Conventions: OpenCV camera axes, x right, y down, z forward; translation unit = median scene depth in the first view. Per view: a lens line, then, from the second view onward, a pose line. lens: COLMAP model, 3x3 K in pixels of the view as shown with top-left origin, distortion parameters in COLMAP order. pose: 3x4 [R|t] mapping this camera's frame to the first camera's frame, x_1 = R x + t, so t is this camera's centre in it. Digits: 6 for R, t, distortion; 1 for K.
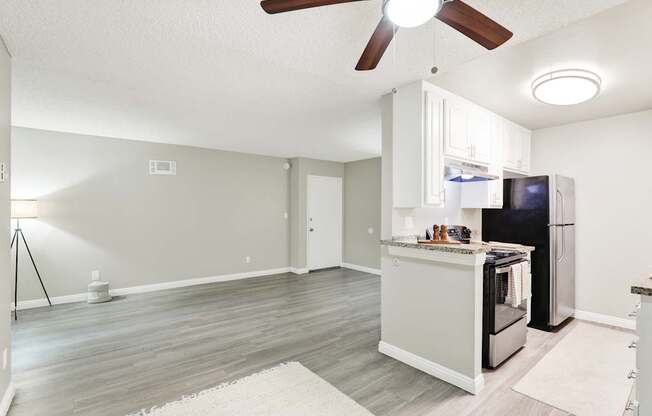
lens RADIAL K [[310.2, 0, 327.7], [0, 310.2, 211.6], [0, 0, 1]] dist [-0.016819, 0.000400]
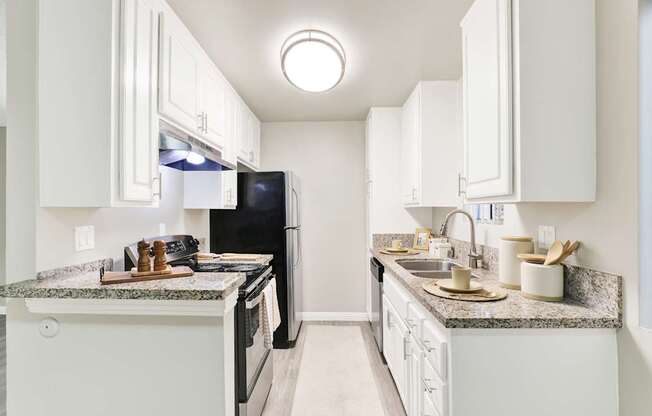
lens RADIAL K [[310.2, 0, 327.1], [0, 310.2, 213.2], [0, 0, 1]] dist [-0.016819, 0.000400]
pose [[0.644691, -0.009026, 0.764390, 0.134429], [0.006700, 0.999959, 0.006156, -0.004159], [-0.764414, 0.001153, 0.644725, 0.378234]]
